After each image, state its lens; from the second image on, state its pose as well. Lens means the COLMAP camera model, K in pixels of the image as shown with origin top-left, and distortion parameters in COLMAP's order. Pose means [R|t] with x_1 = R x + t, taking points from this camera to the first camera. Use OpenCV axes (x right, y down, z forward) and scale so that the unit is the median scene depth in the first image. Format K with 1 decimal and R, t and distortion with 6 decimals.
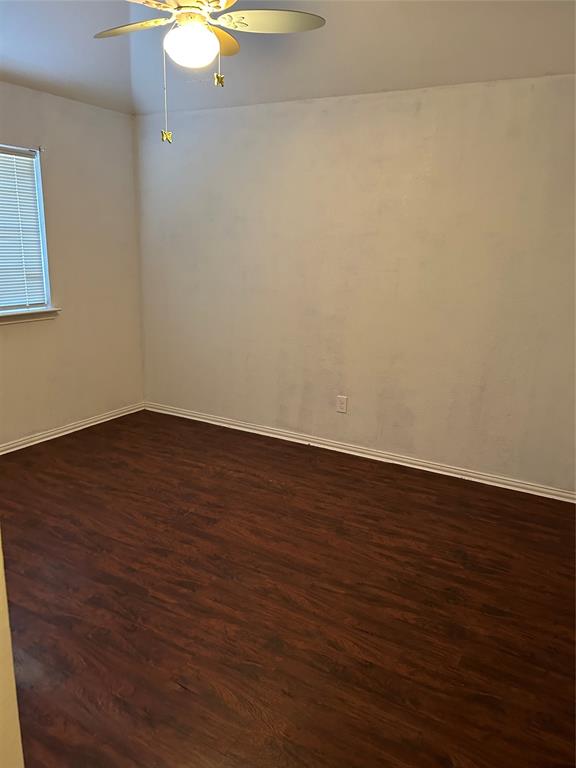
lens RADIAL K [[579.4, 0, 292.9], [0, 579.4, 381.9], [0, 0, 1]] dist [0.010188, -0.020150]
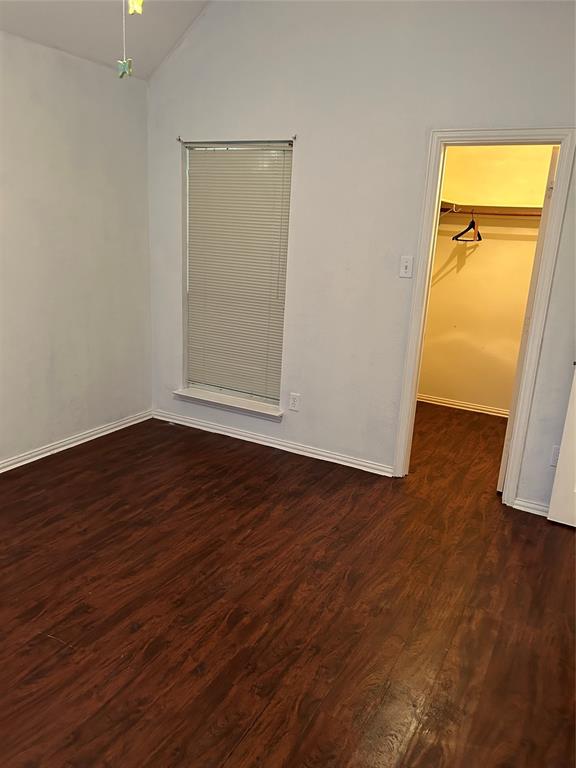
lens RADIAL K [[579.4, 0, 292.5], [0, 579.4, 386.4], [0, 0, 1]] dist [0.010188, -0.020150]
pose [[-0.018227, -0.294561, 0.955459, -0.808829], [0.188753, 0.937421, 0.292601, -0.198116], [-0.981855, 0.185679, 0.038513, 0.708486]]
